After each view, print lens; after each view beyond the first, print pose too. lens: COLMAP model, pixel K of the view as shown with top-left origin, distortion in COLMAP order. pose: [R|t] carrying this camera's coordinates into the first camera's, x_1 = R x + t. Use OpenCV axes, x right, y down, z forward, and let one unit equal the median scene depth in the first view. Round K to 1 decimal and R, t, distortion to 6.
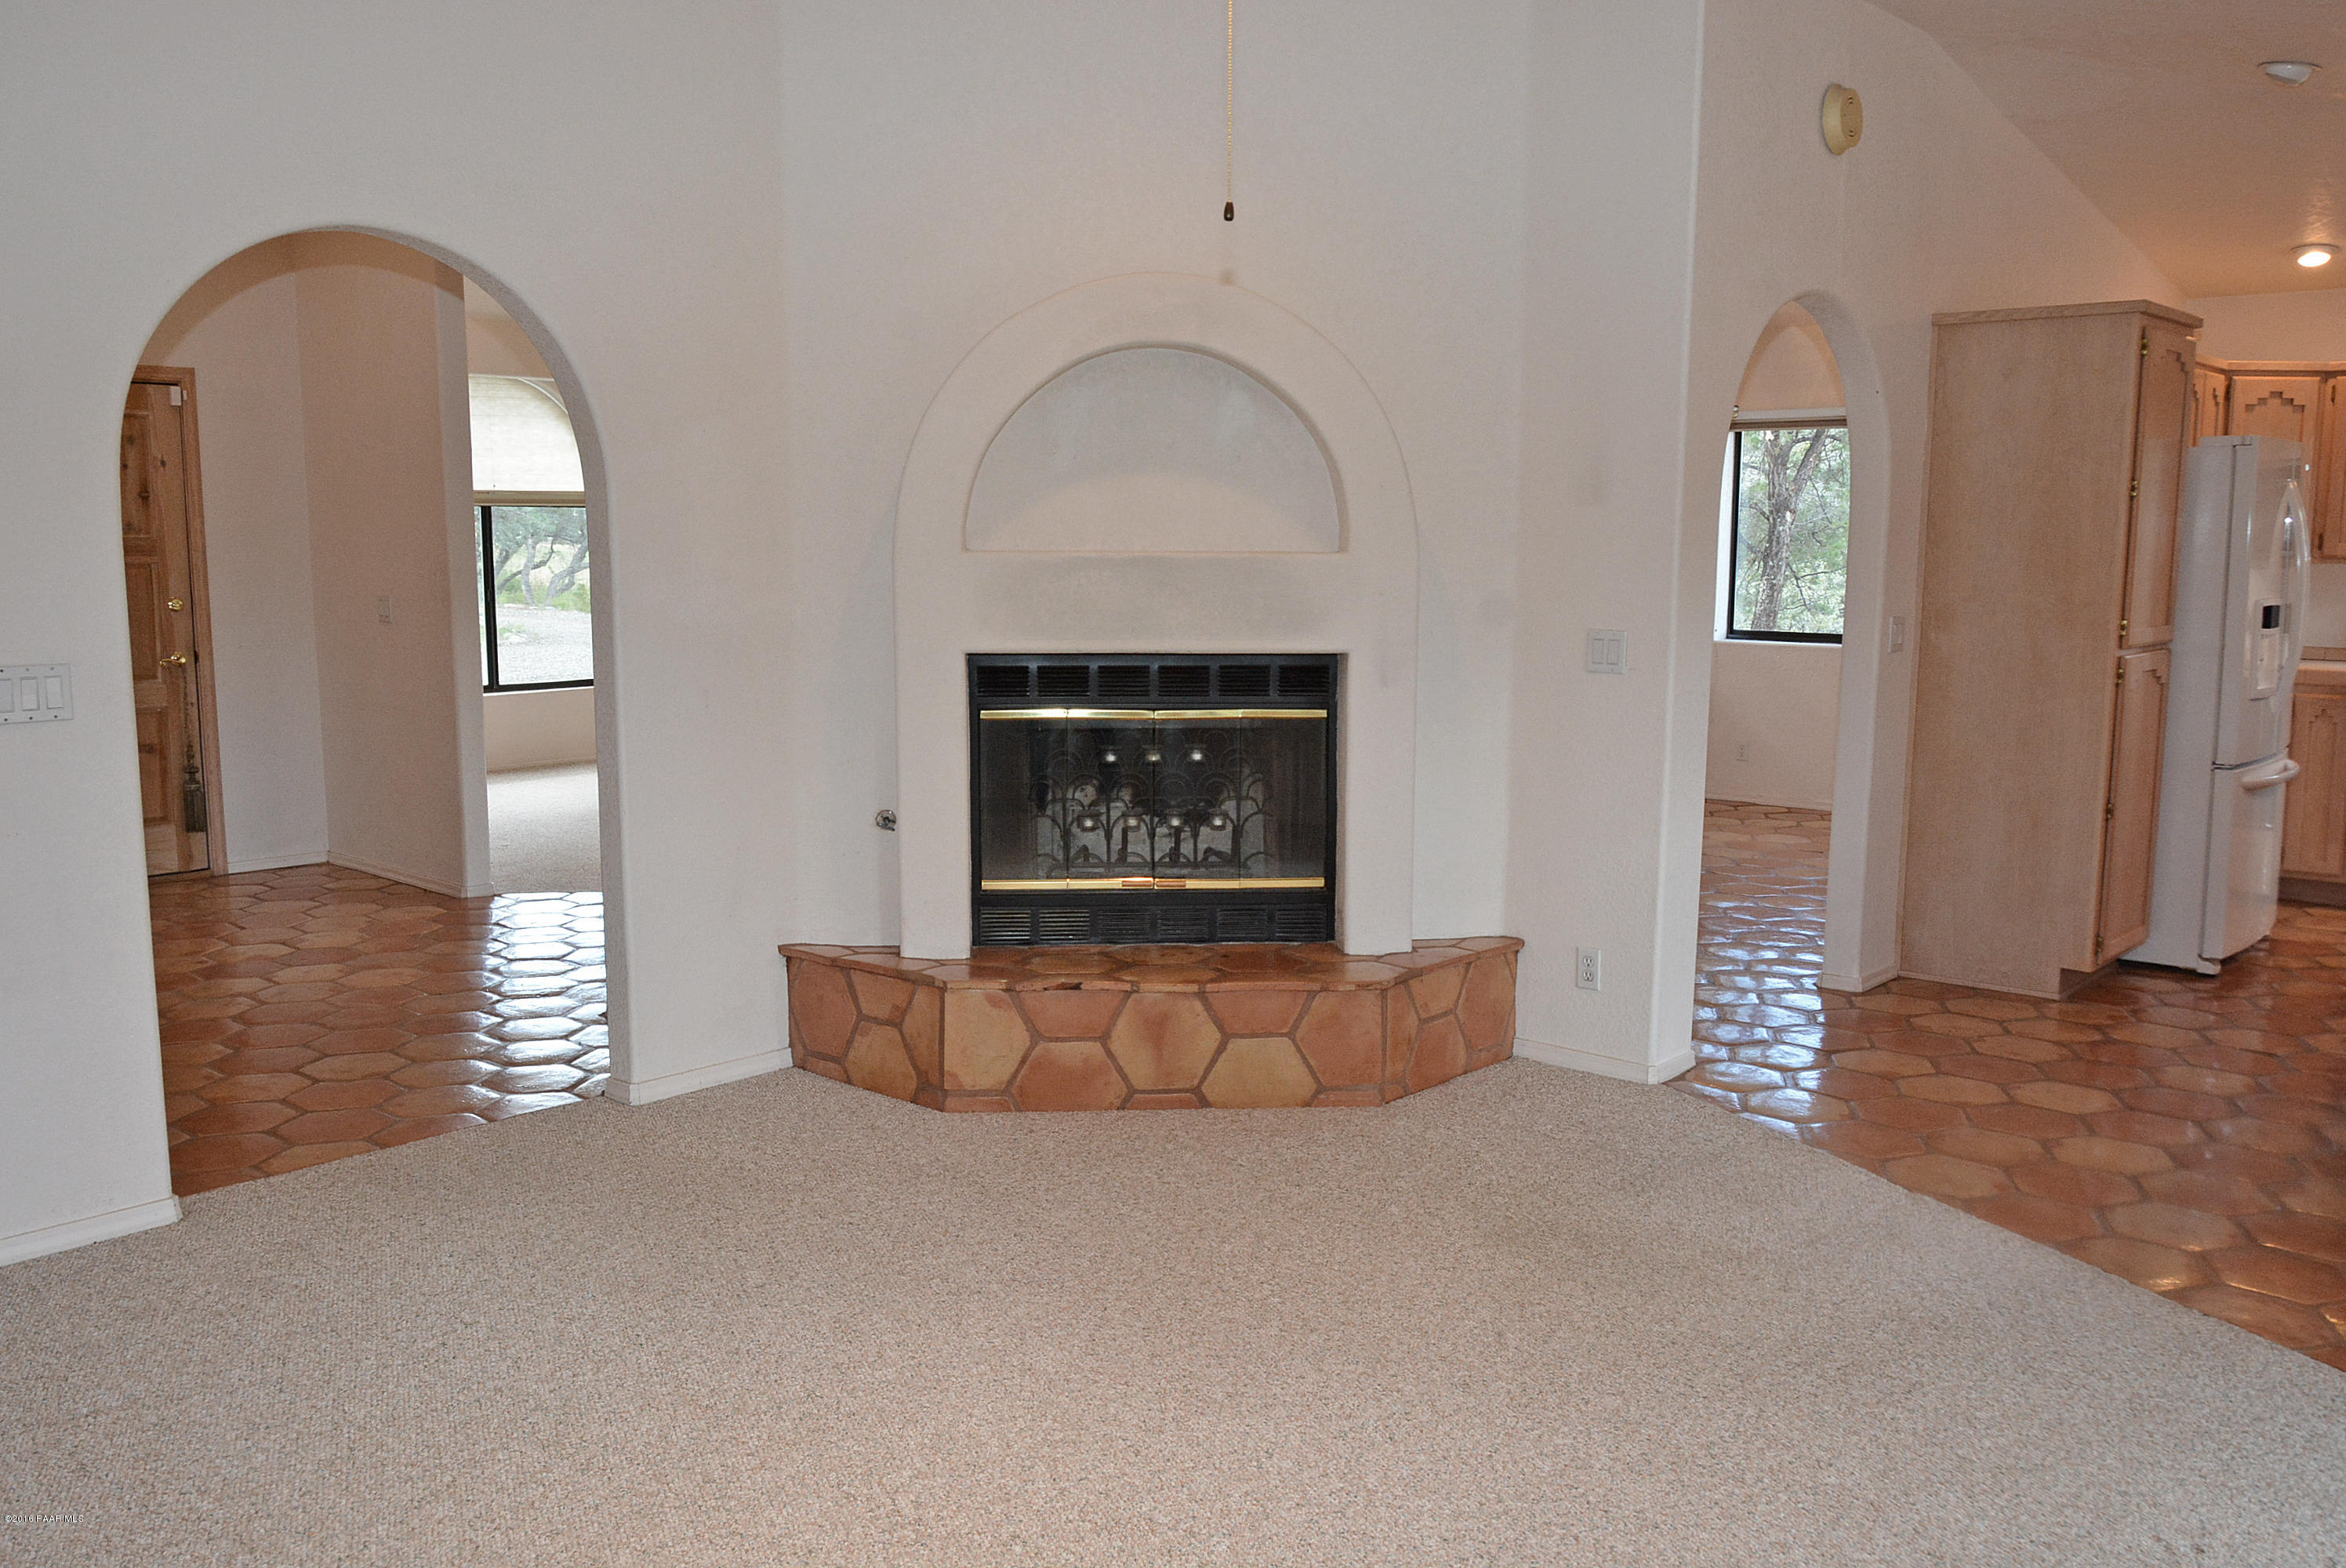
lens RADIAL K [[1875.2, 0, 1164.9], [0, 1875.2, 796.5], [0, 0, 1]] dist [-0.021486, -0.004217]
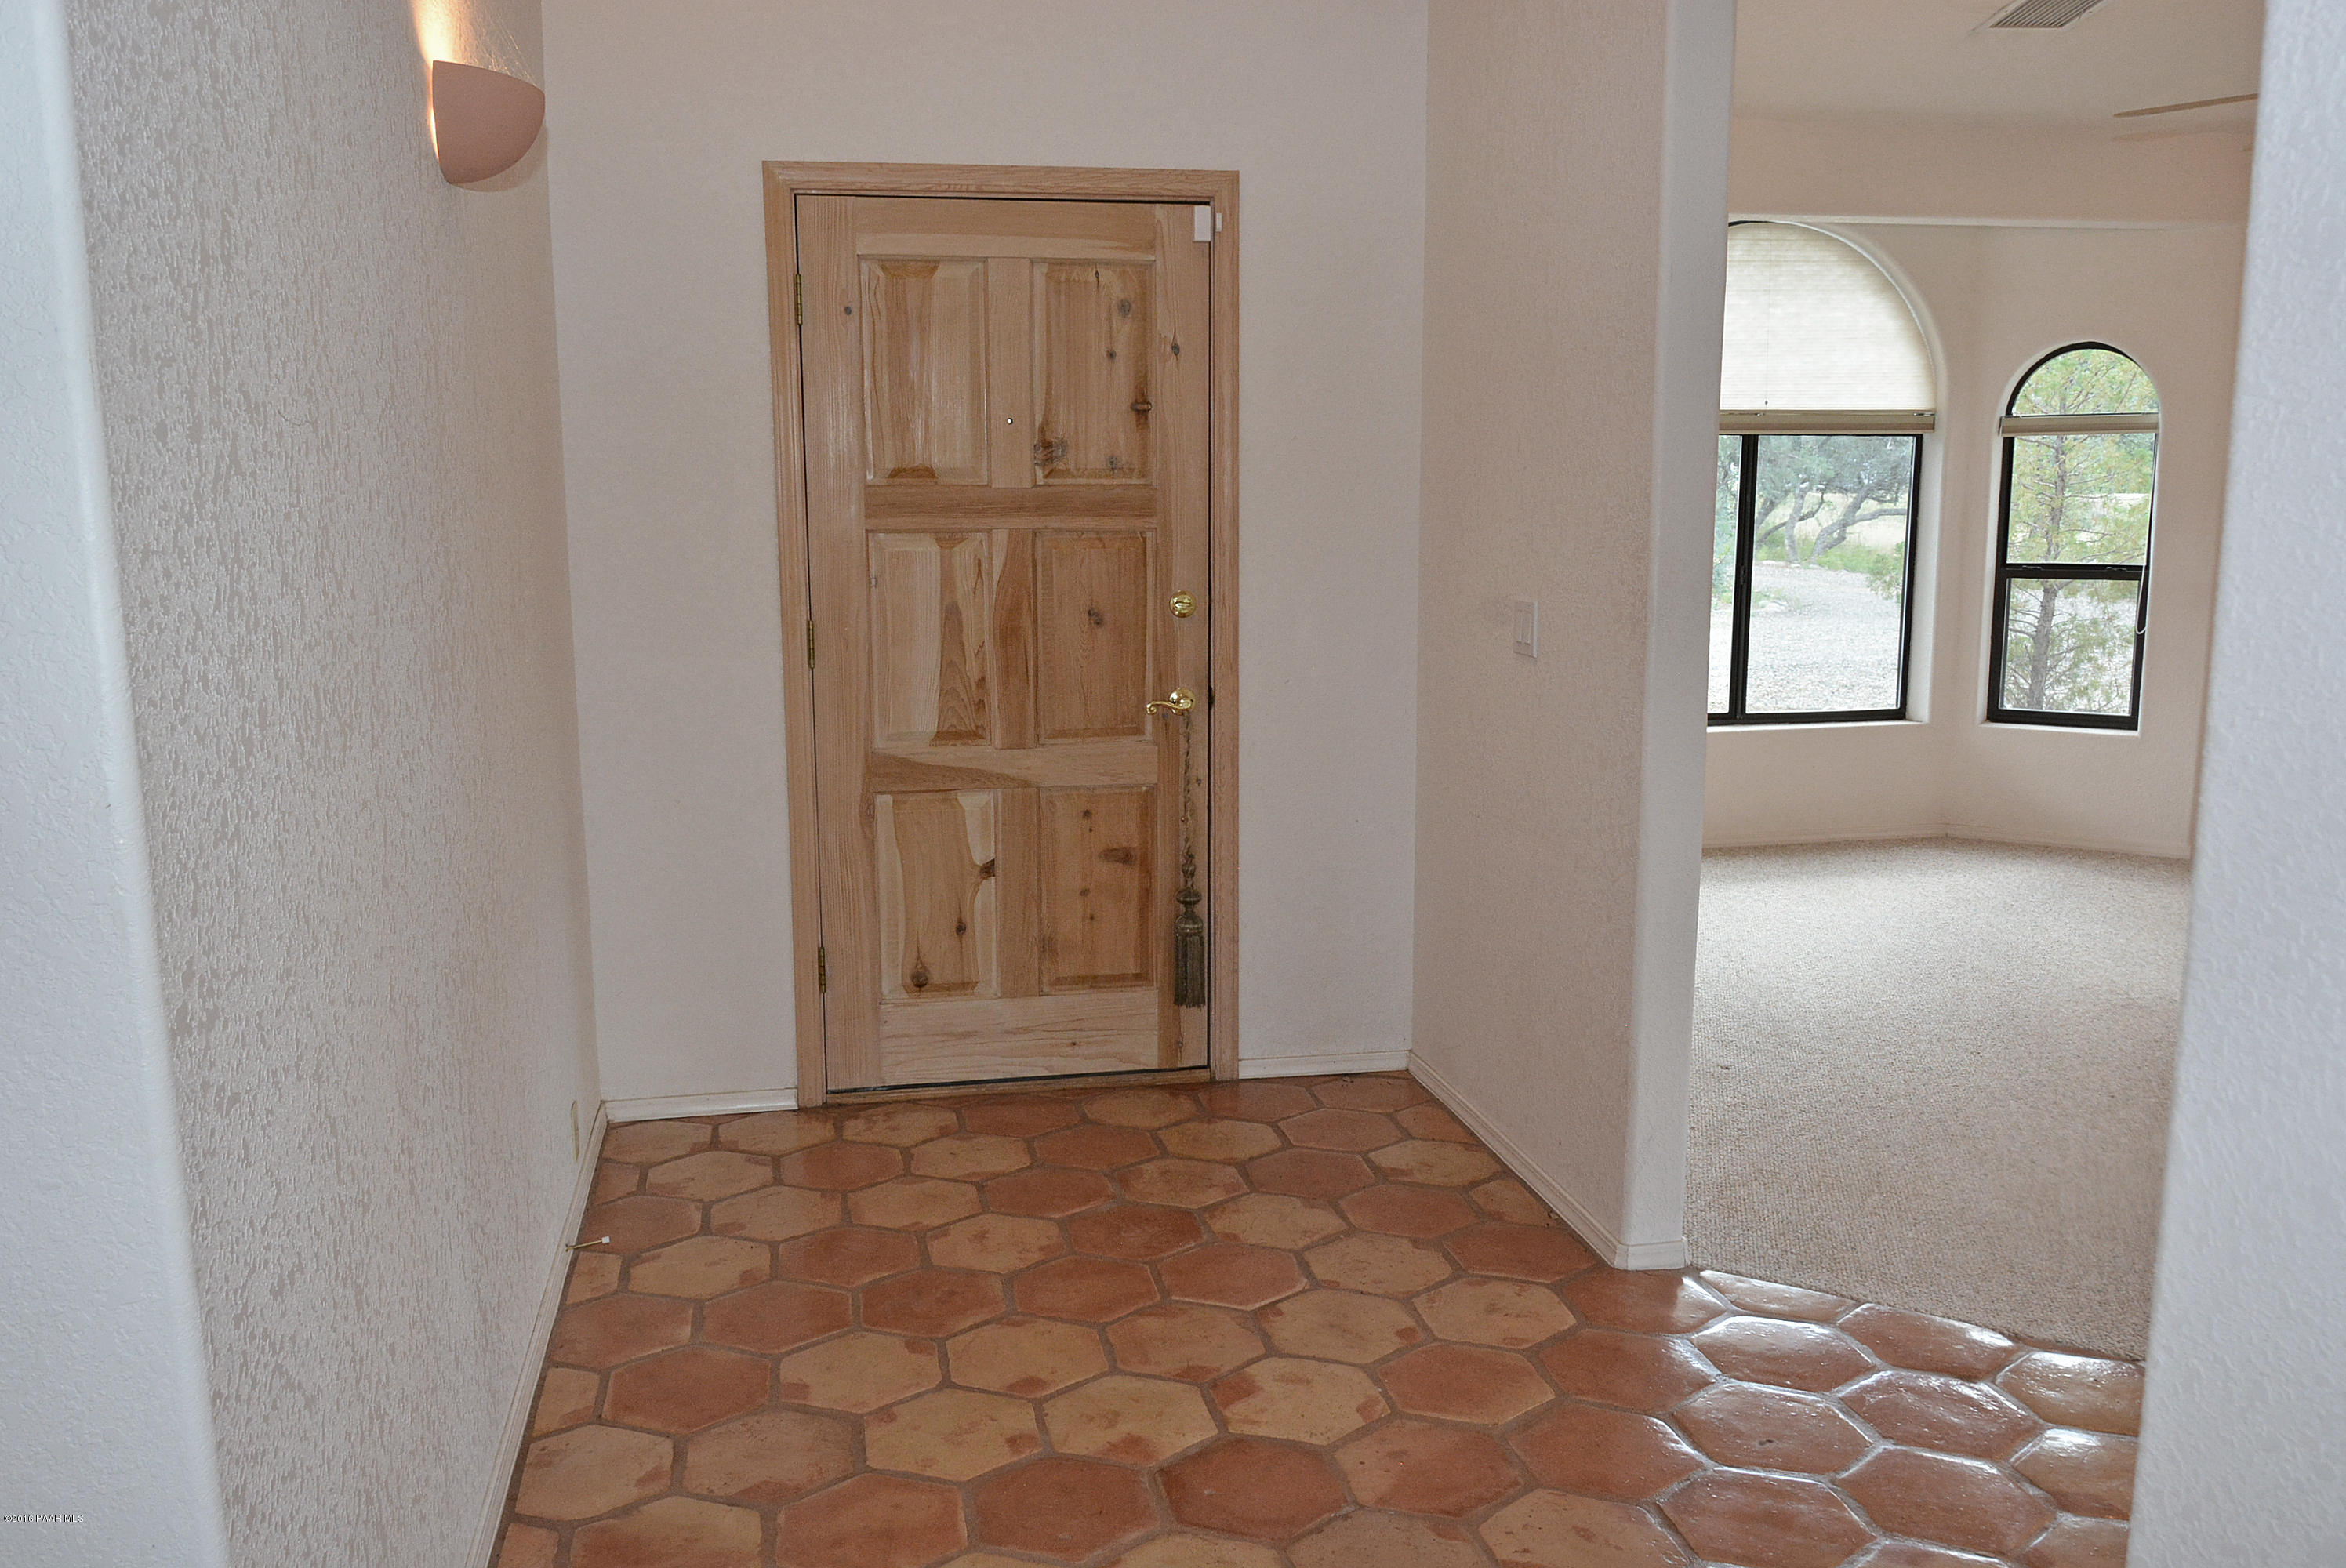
lens RADIAL K [[1875.2, 0, 1164.9], [0, 1875.2, 796.5], [0, 0, 1]] dist [-0.021486, -0.004217]
pose [[0.798996, 0.094029, -0.593940, -0.149165], [-0.077888, 0.995561, 0.052832, -0.057163], [0.596271, 0.004048, 0.802773, 0.415785]]
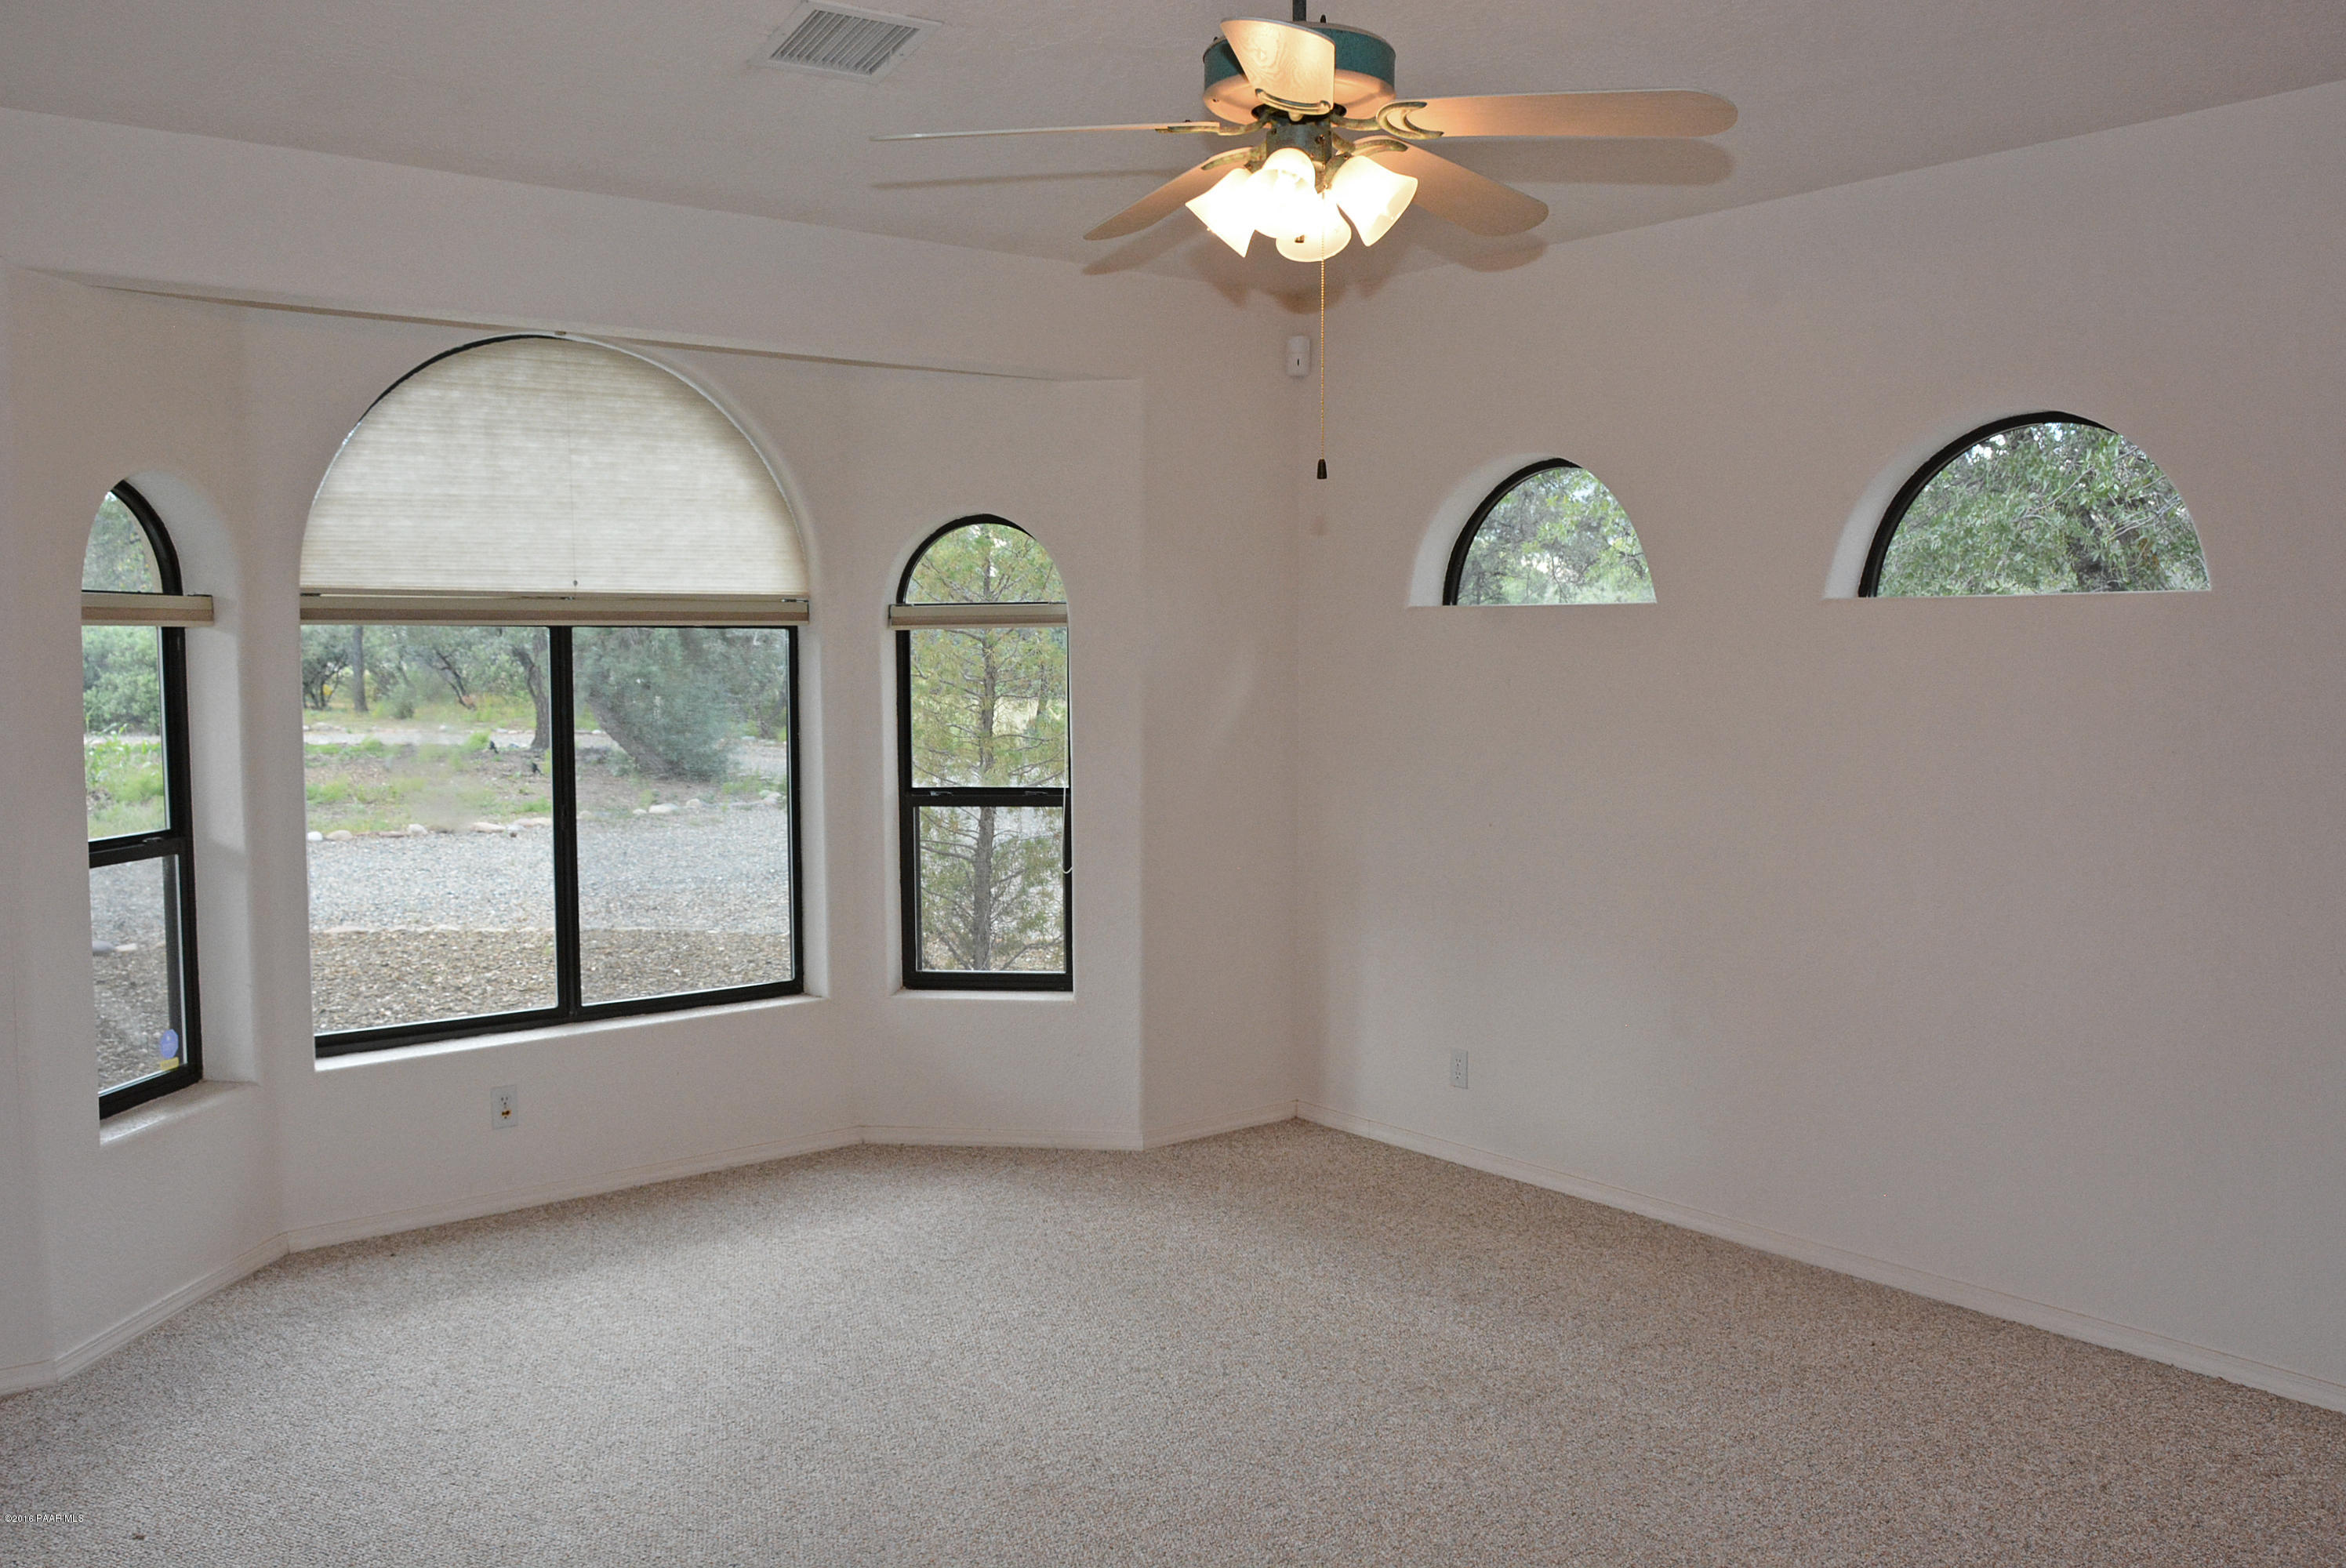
lens RADIAL K [[1875.2, 0, 1164.9], [0, 1875.2, 796.5], [0, 0, 1]] dist [-0.021486, -0.004217]
pose [[0.987892, 0.006078, -0.155026, -0.160976], [-0.016187, 0.997817, -0.064033, -0.097010], [0.154298, 0.065767, 0.985833, 0.640851]]
